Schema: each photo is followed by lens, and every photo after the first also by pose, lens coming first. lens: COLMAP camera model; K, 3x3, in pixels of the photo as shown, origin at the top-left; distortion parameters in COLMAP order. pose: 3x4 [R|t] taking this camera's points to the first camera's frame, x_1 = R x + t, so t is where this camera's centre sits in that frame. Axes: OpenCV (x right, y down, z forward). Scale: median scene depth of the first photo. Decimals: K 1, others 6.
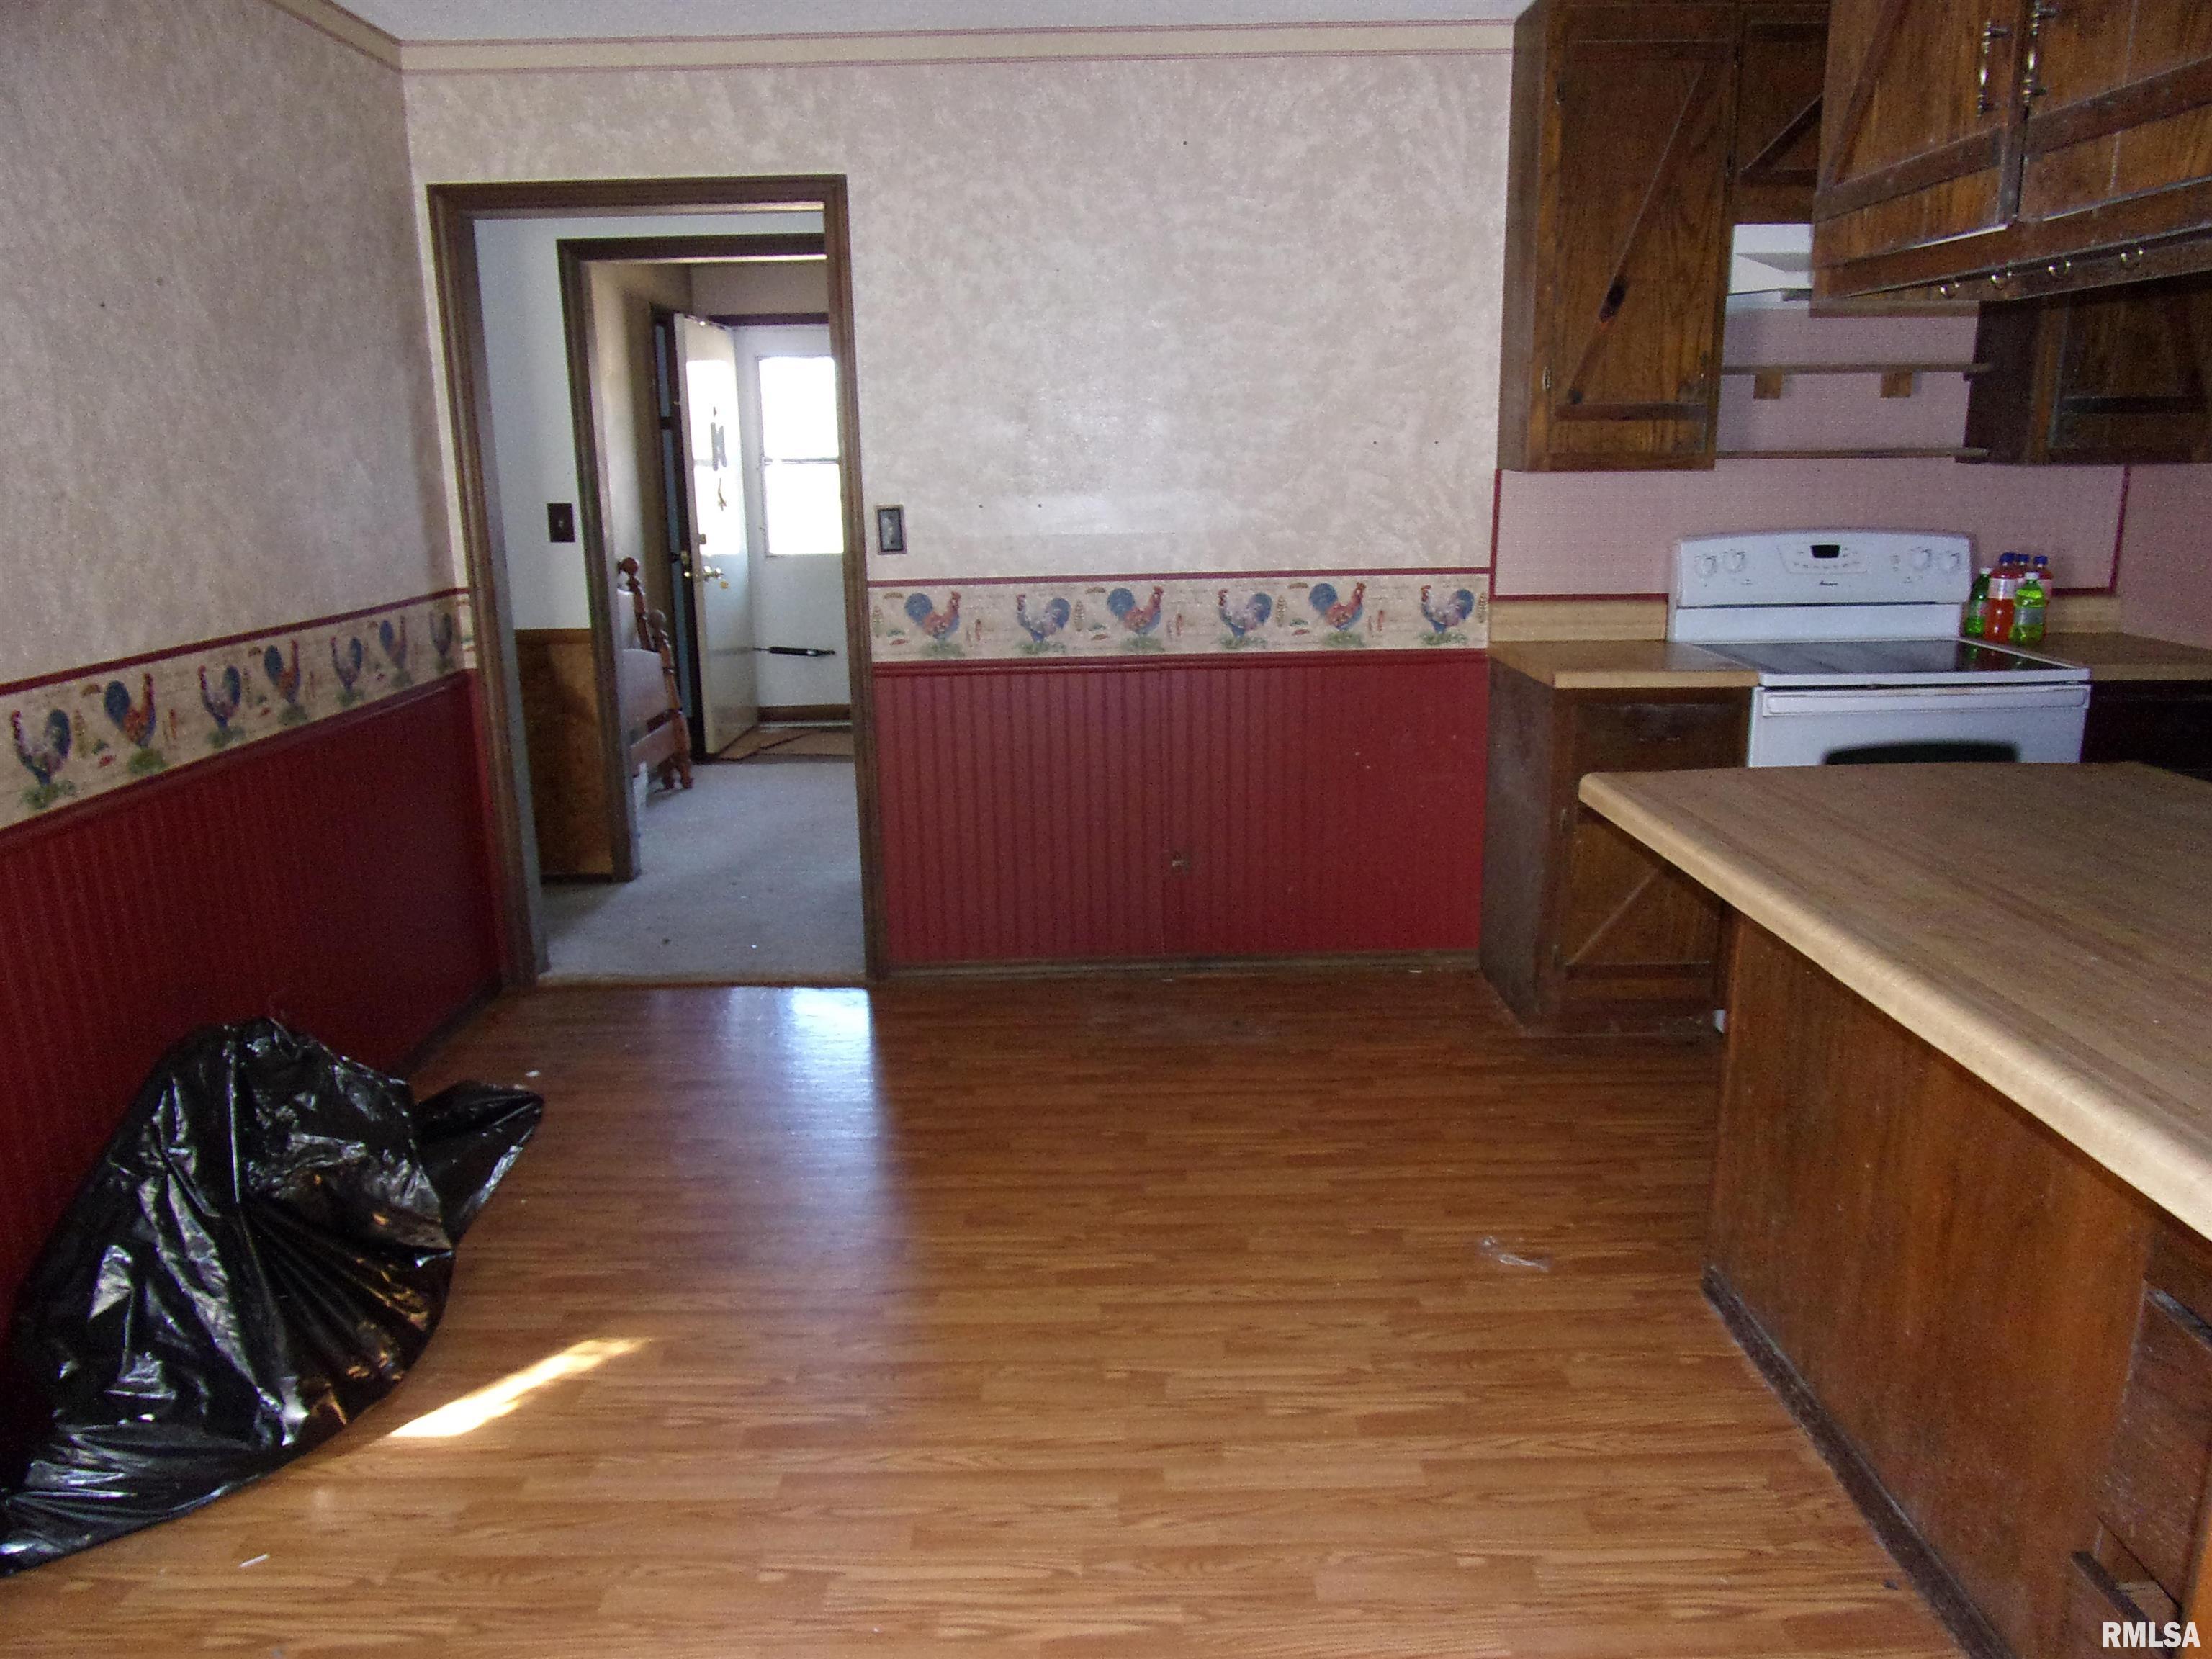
lens RADIAL K [[1619.3, 0, 1106.0], [0, 1619.3, 829.5], [0, 0, 1]] dist [-0.038687, 0.006815]
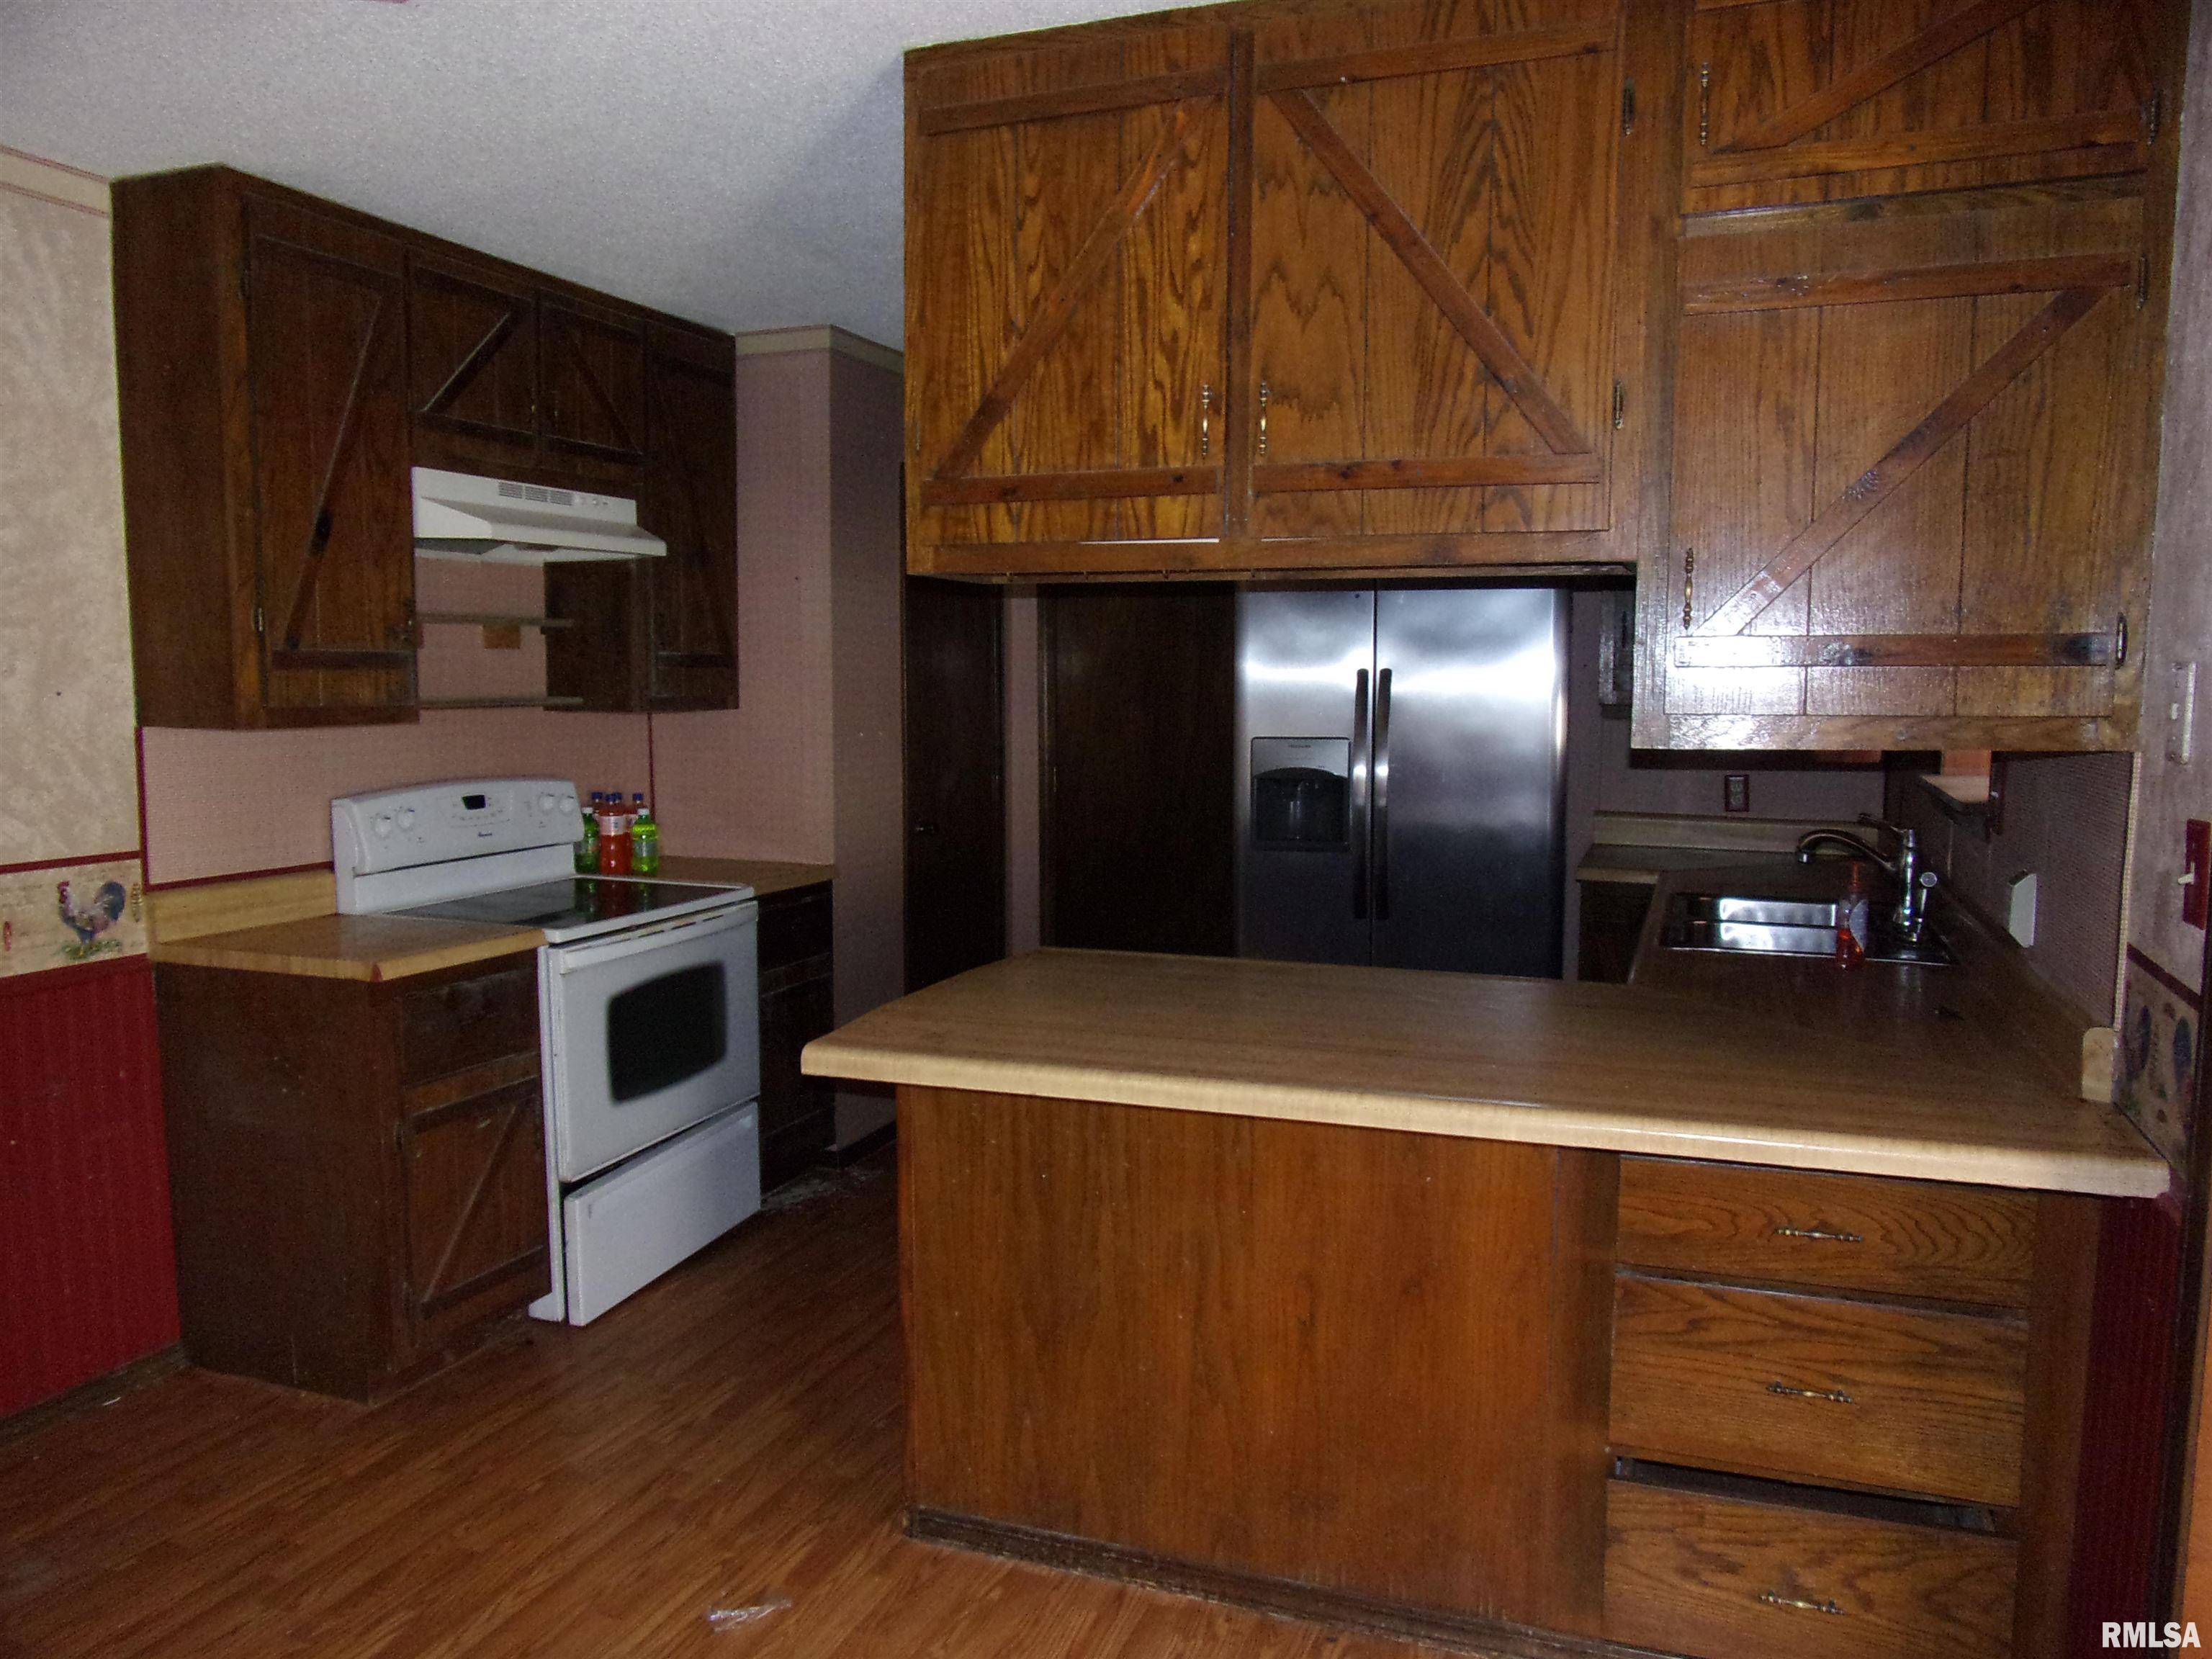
lens RADIAL K [[1611.6, 0, 1106.0], [0, 1611.6, 829.5], [0, 0, 1]] dist [-0.000738, -0.003077]
pose [[0.369383, -0.074715, 0.926269, -0.323366], [0.207020, 0.978330, -0.003642, -0.075921], [-0.905924, 0.193102, 0.376846, 0.294571]]
